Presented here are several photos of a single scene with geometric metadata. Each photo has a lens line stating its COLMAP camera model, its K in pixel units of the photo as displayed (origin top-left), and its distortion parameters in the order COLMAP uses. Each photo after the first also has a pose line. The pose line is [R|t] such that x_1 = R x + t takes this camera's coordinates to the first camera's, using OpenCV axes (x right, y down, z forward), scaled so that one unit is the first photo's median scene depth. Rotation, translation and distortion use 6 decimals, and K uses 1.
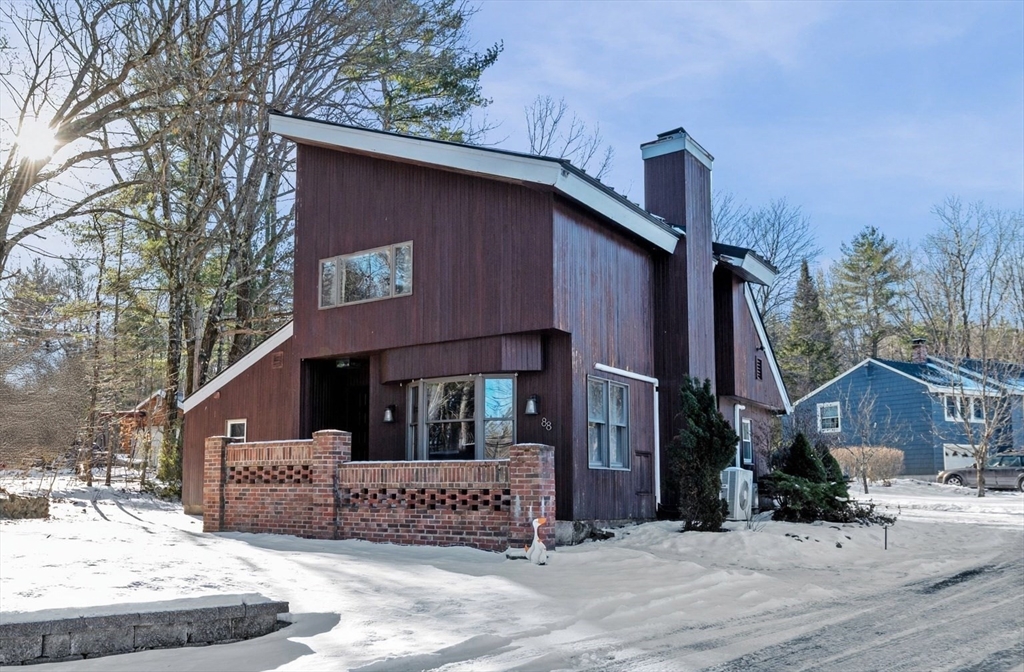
lens RADIAL K [[917.3, 0, 436.7], [0, 917.3, 406.3], [0, 0, 1]] dist [-0.007236, -0.002483]
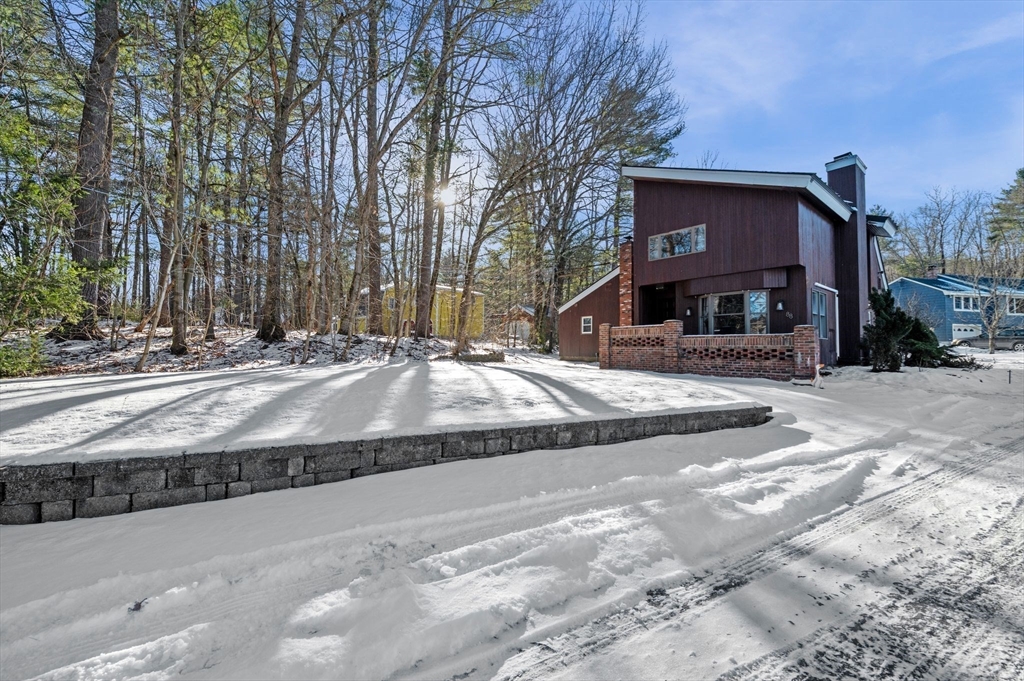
lens RADIAL K [[426.7, 0, 511.2], [0, 426.7, 333.5], [0, 0, 1]] dist [-0.011317, -0.000291]
pose [[0.970123, -0.007560, -0.242495, -0.230961], [0.020637, 0.998463, 0.051433, -0.000010], [0.241733, -0.054901, 0.968788, -0.000422]]
